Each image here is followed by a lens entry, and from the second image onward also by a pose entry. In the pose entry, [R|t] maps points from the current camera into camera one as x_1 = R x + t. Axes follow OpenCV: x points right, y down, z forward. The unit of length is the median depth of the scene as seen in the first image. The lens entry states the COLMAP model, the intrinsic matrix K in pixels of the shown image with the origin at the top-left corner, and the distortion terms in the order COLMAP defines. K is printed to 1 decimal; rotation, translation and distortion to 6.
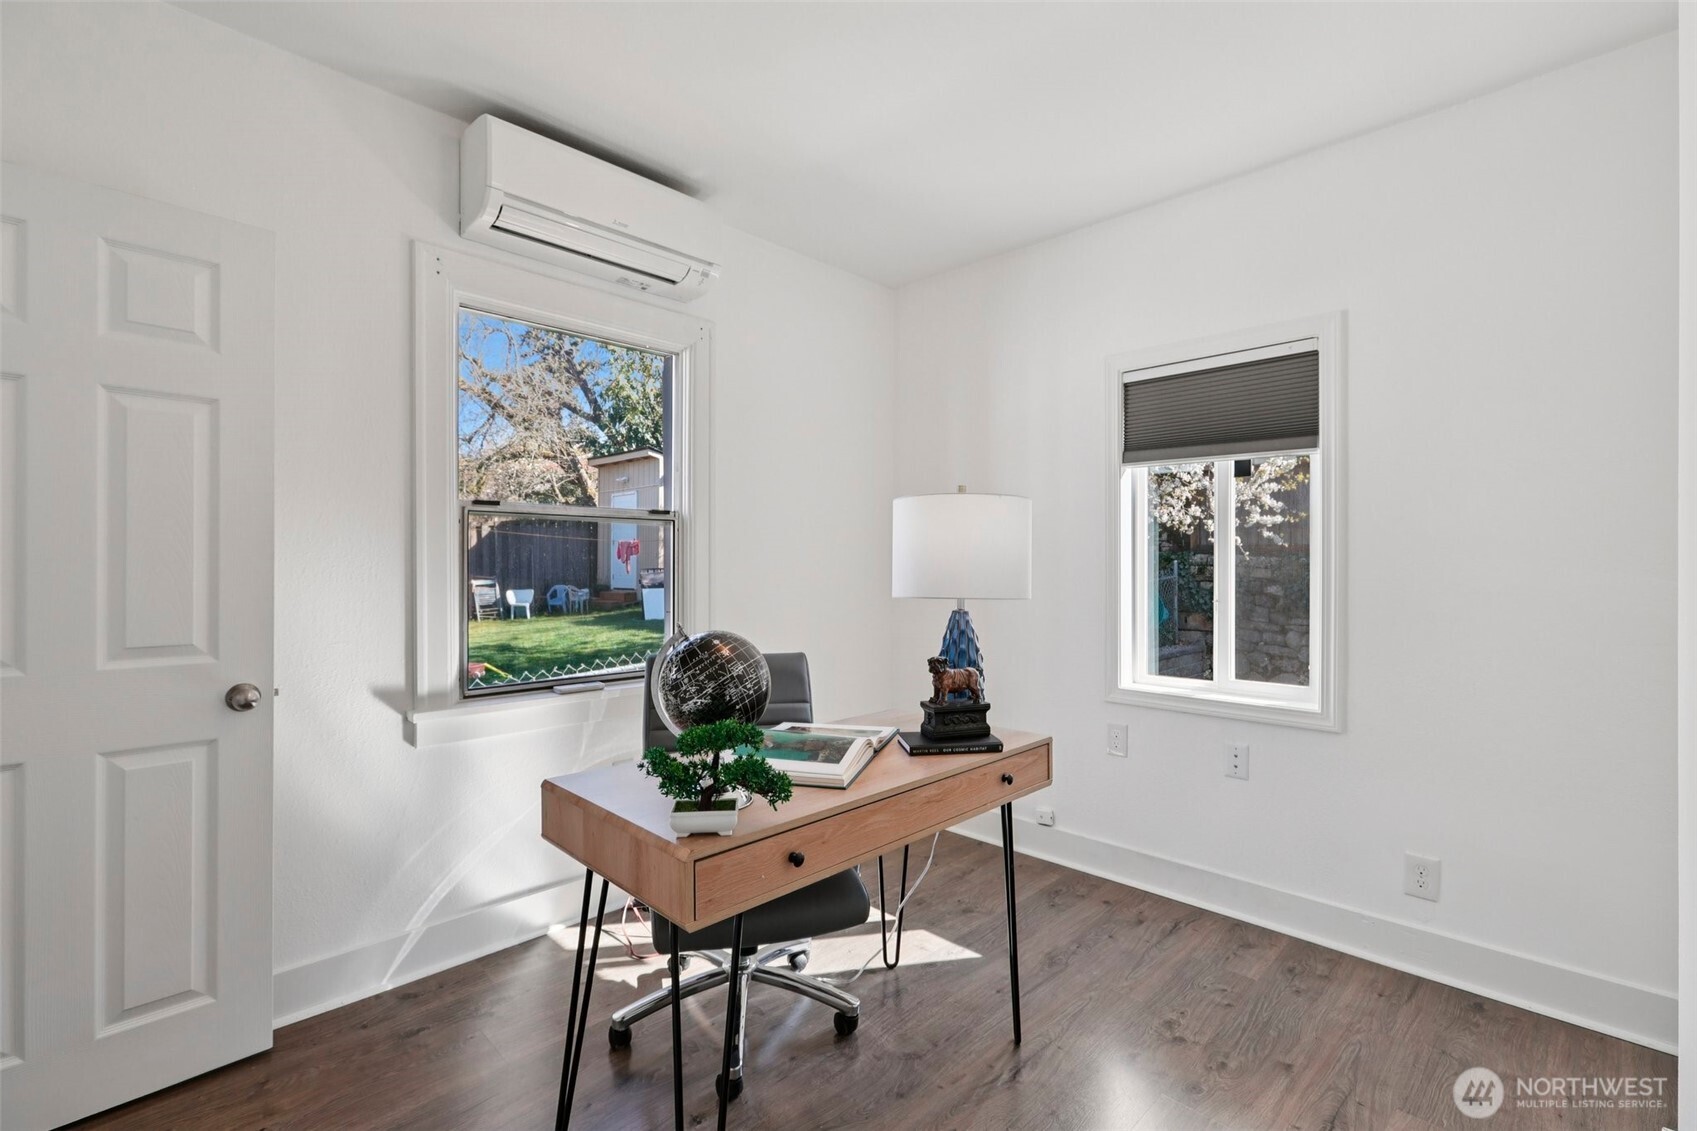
lens RADIAL K [[751.0, 0, 852.8], [0, 751.0, 565.1], [0, 0, 1]] dist [-0.000337, -0.000297]
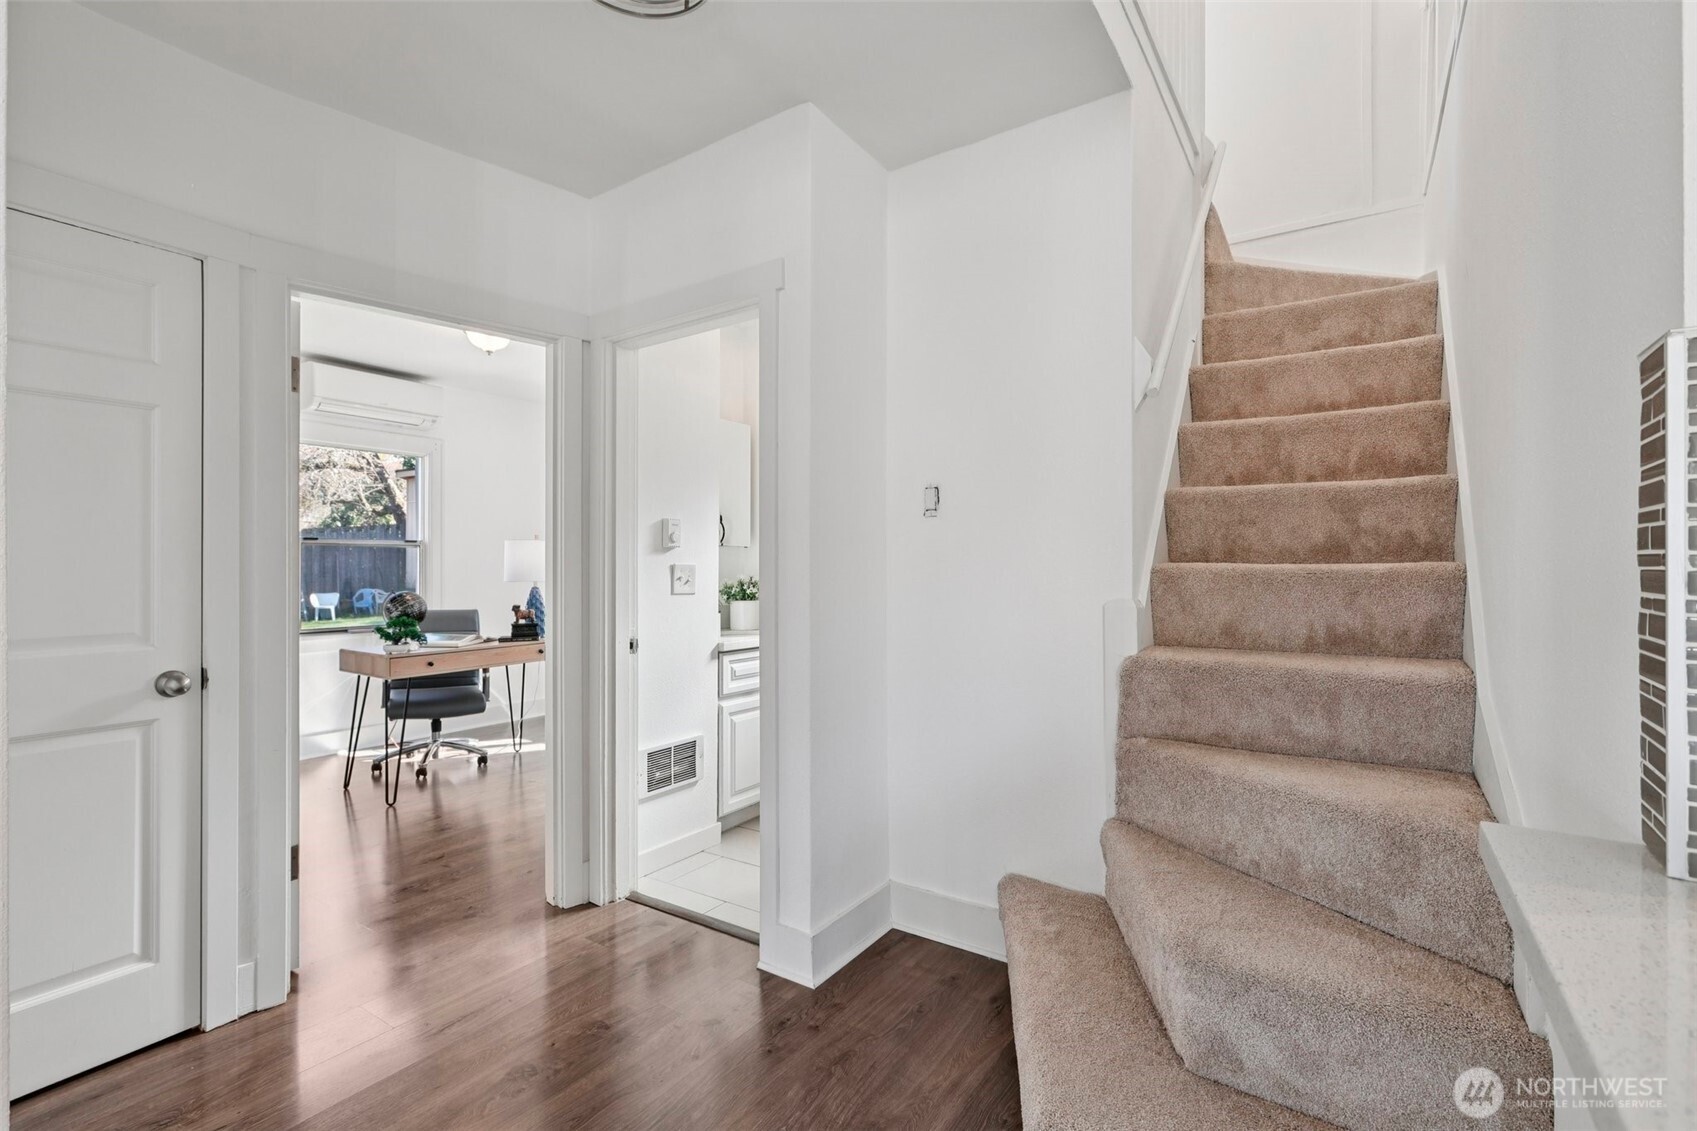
lens RADIAL K [[751.0, 0, 854.7], [0, 751.0, 567.2], [0, 0, 1]] dist [-0.000337, -0.000297]
pose [[0.980214, 0.000279, 0.197939, 0.078719], [0.000516, 0.999992, -0.003966, 0.000743], [-0.197939, 0.003990, 0.980206, -0.182737]]
